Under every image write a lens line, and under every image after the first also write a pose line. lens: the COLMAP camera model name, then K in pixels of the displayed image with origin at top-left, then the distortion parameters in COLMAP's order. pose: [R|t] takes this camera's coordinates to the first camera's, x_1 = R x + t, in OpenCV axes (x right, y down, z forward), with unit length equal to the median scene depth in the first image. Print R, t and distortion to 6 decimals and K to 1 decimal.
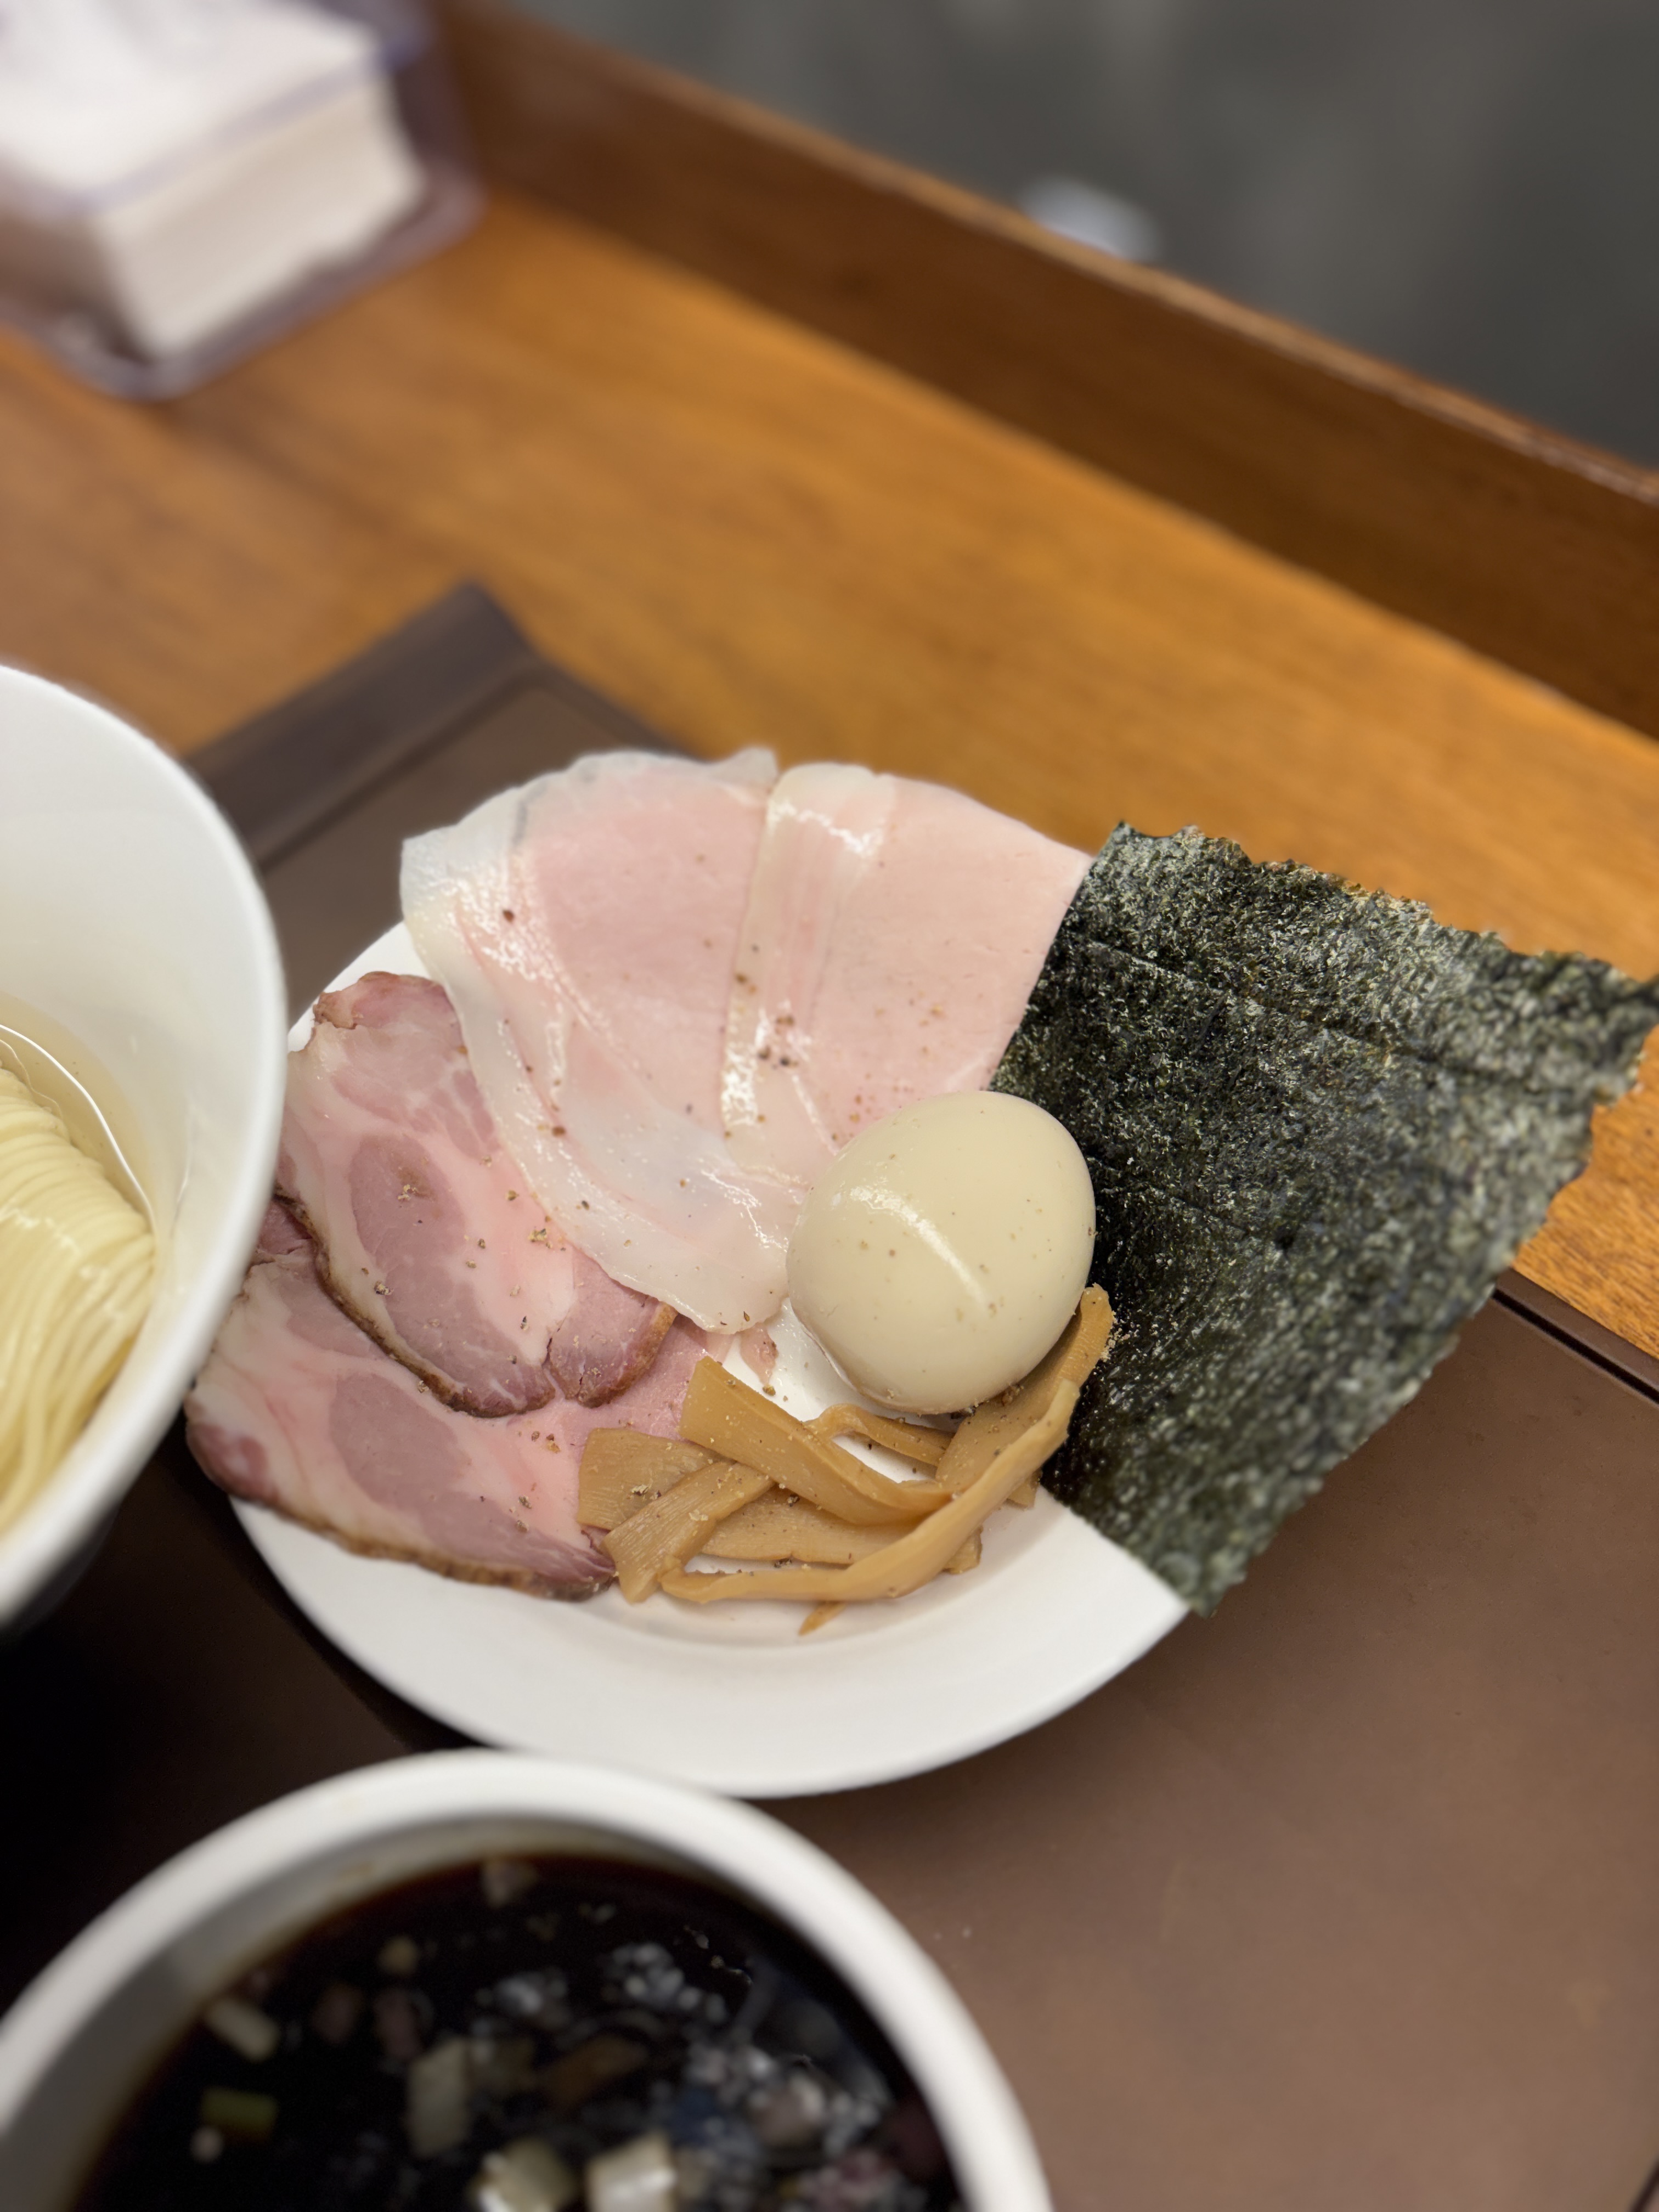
lens RADIAL K [[1670.3, 0, 826.1], [0, 1670.3, 1116.7], [0, 0, 1]] dist [0.004398, -0.005081]
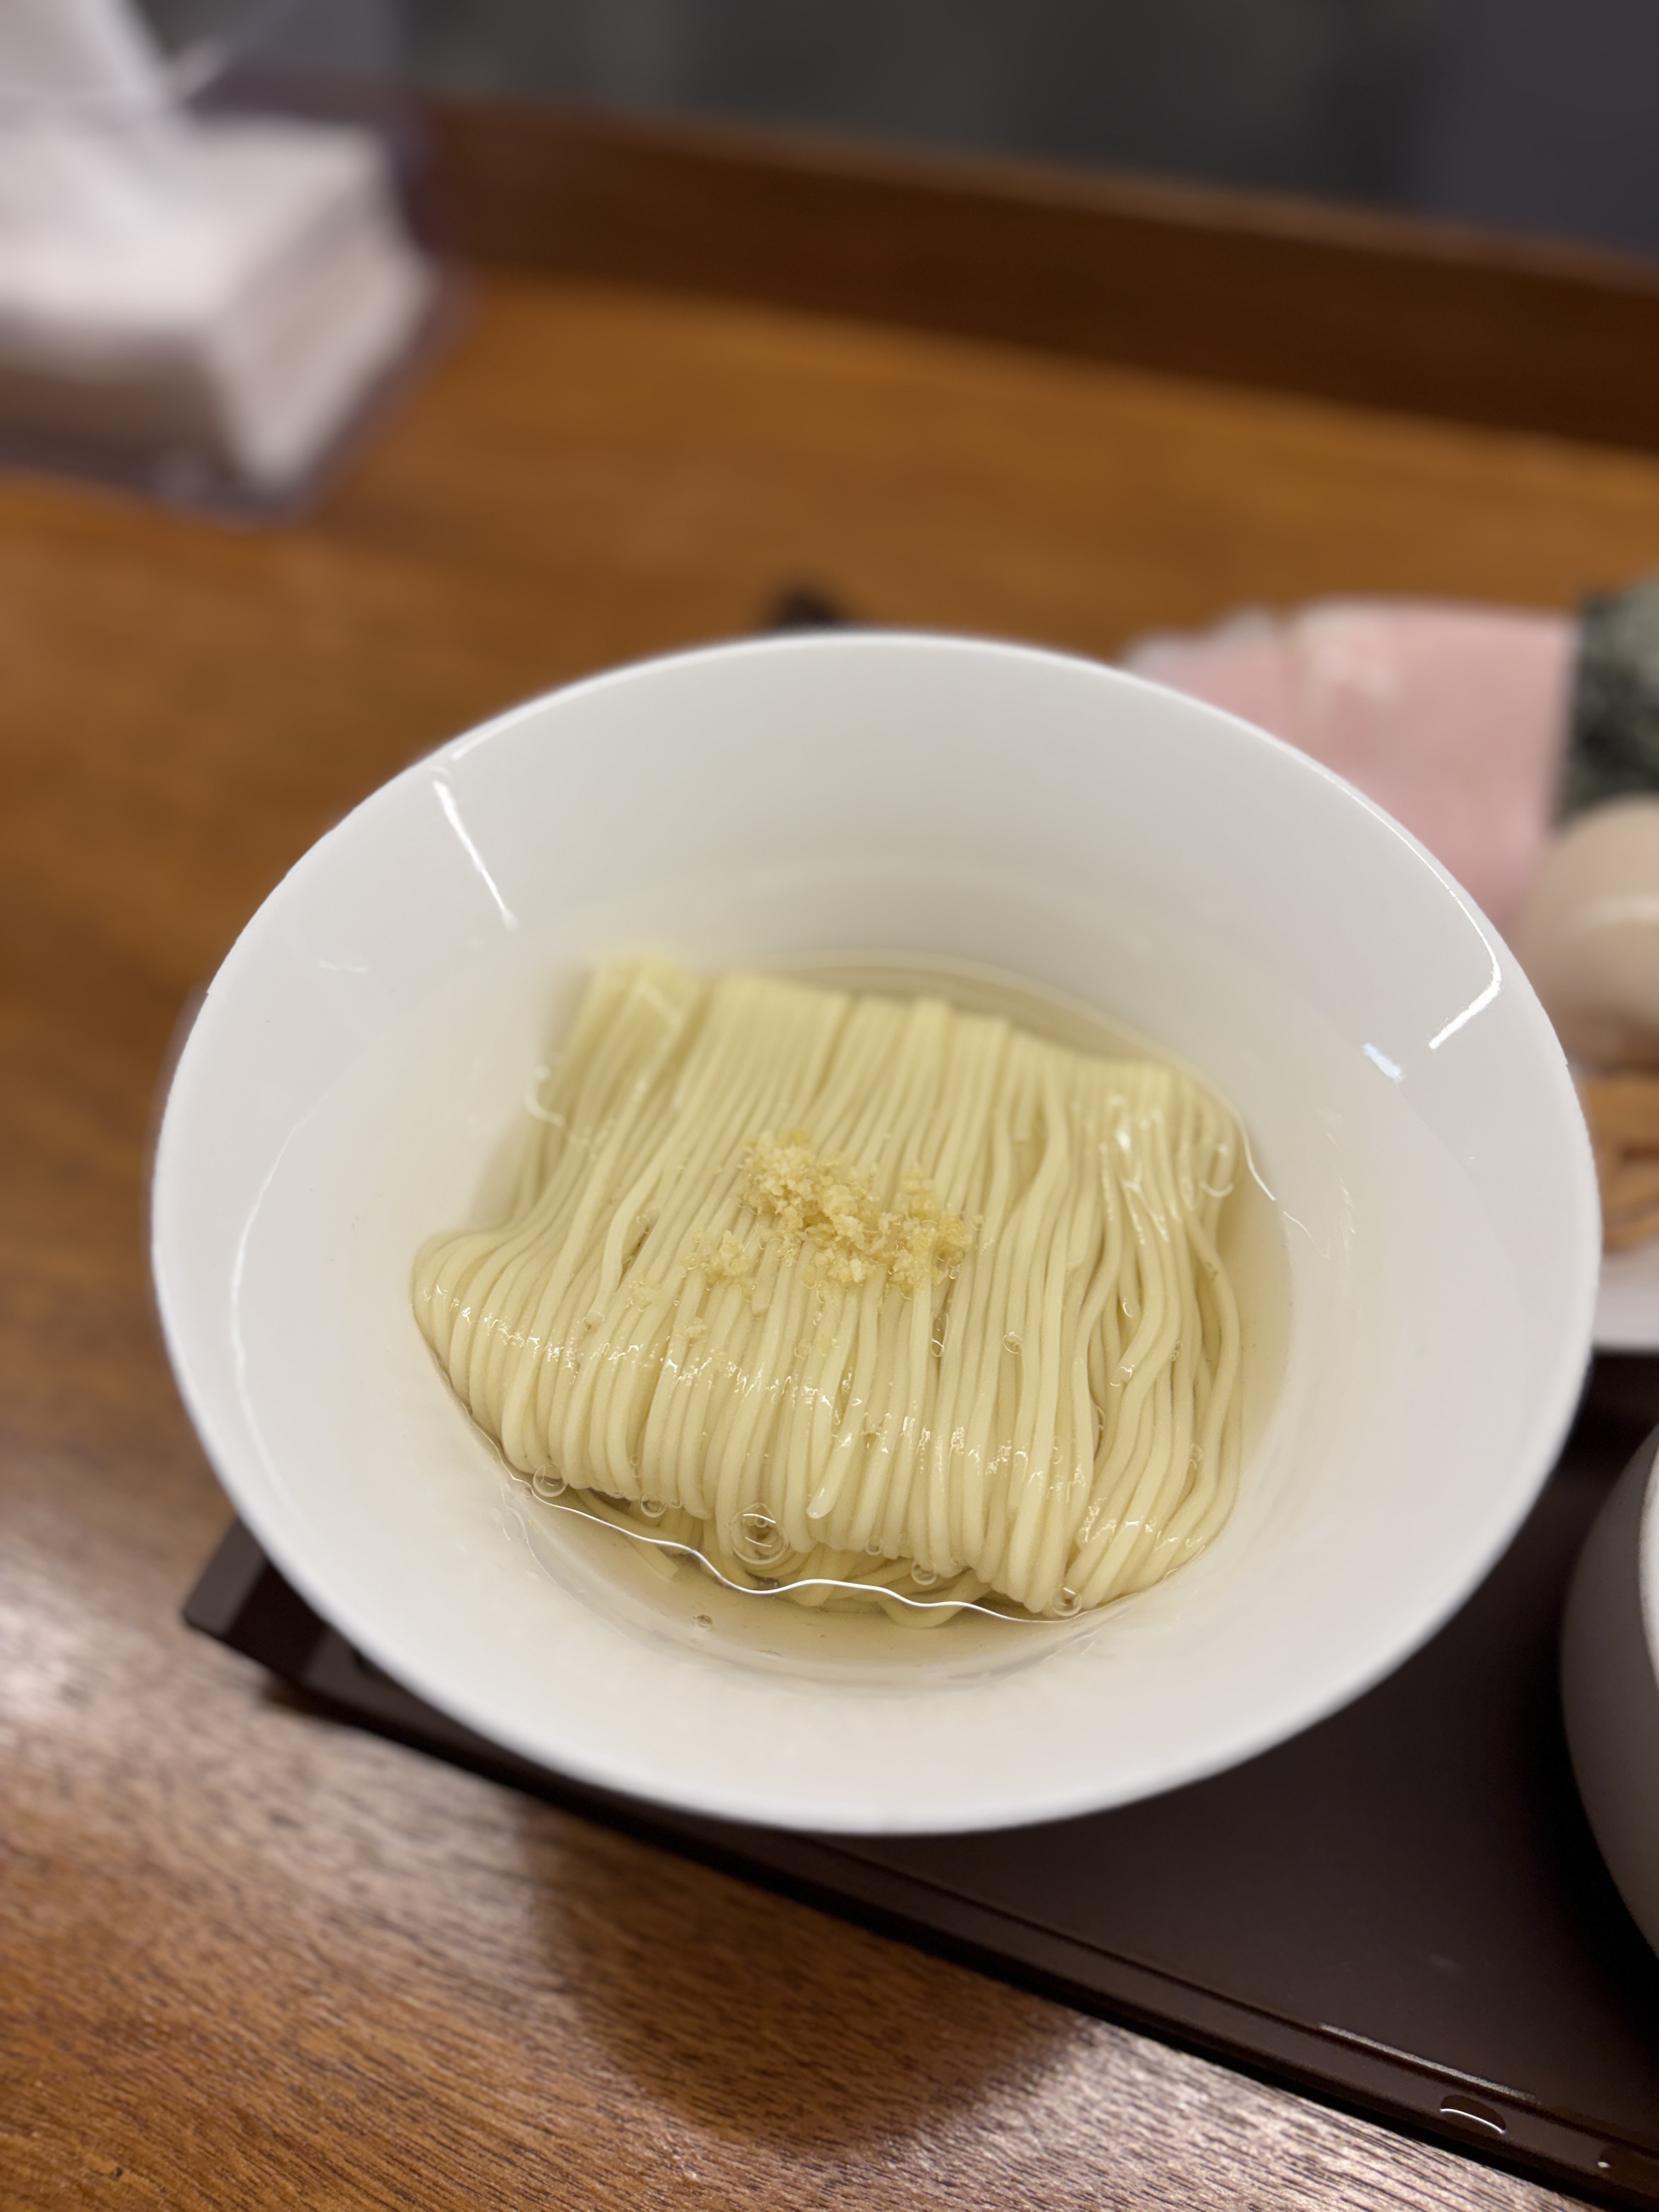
lens RADIAL K [[1670.3, 0, 824.4], [0, 1670.3, 1102.0], [0, 0, 1]] dist [0.004398, -0.005081]
pose [[0.925578, -0.301827, 0.228485, -0.818081], [0.310716, 0.950498, -0.003088, 0.013650], [-0.216243, 0.073852, 0.973542, -0.045502]]
